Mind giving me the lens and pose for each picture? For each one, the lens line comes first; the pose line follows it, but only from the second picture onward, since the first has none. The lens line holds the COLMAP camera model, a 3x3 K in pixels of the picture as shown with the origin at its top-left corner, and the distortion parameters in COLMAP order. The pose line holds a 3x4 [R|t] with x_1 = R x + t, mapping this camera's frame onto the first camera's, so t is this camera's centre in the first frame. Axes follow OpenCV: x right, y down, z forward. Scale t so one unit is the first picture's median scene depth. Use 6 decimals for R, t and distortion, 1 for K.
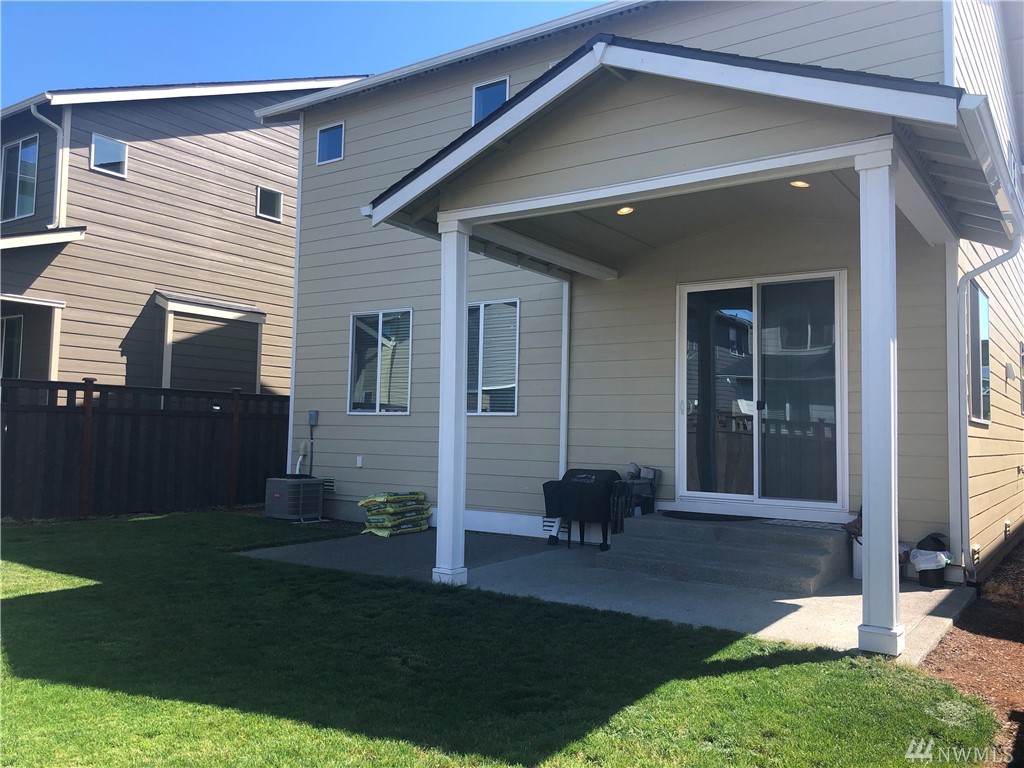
lens RADIAL K [[835.3, 0, 505.2], [0, 835.3, 381.4], [0, 0, 1]] dist [0.052692, -0.070692]
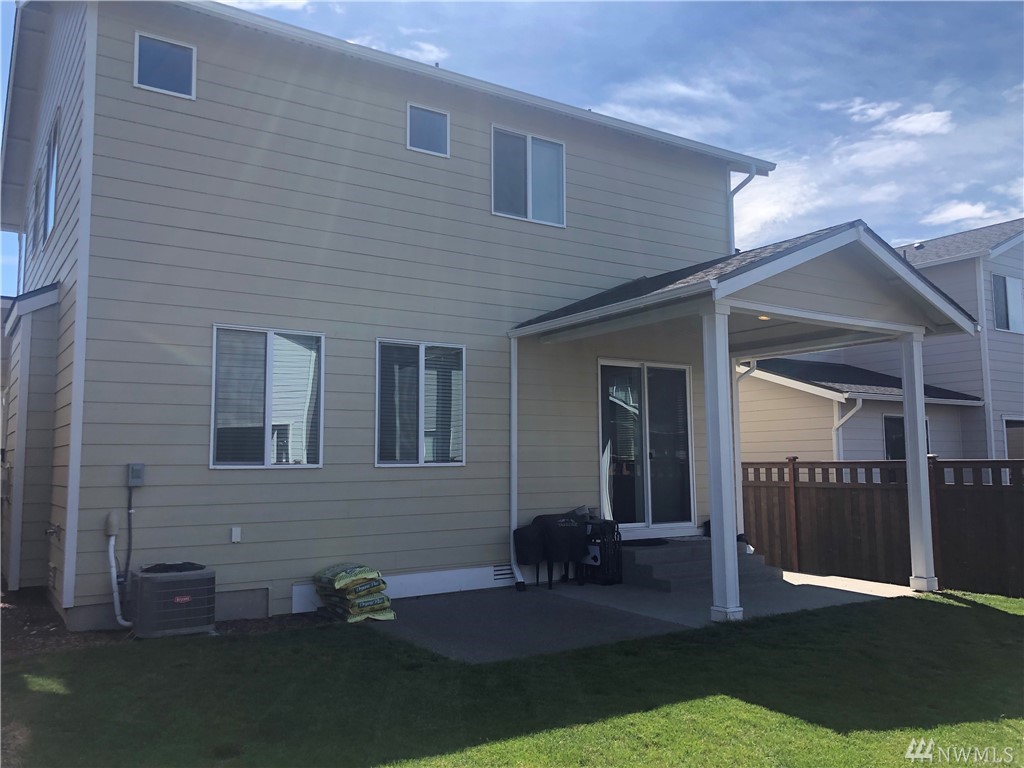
lens RADIAL K [[835.3, 0, 505.2], [0, 835.3, 384.0], [0, 0, 1]] dist [0.052692, -0.070692]
pose [[0.366080, 0.062332, 0.928493, -0.952115], [-0.044857, 0.997776, -0.049298, -0.009370], [-0.929502, -0.023602, 0.368062, 0.650930]]
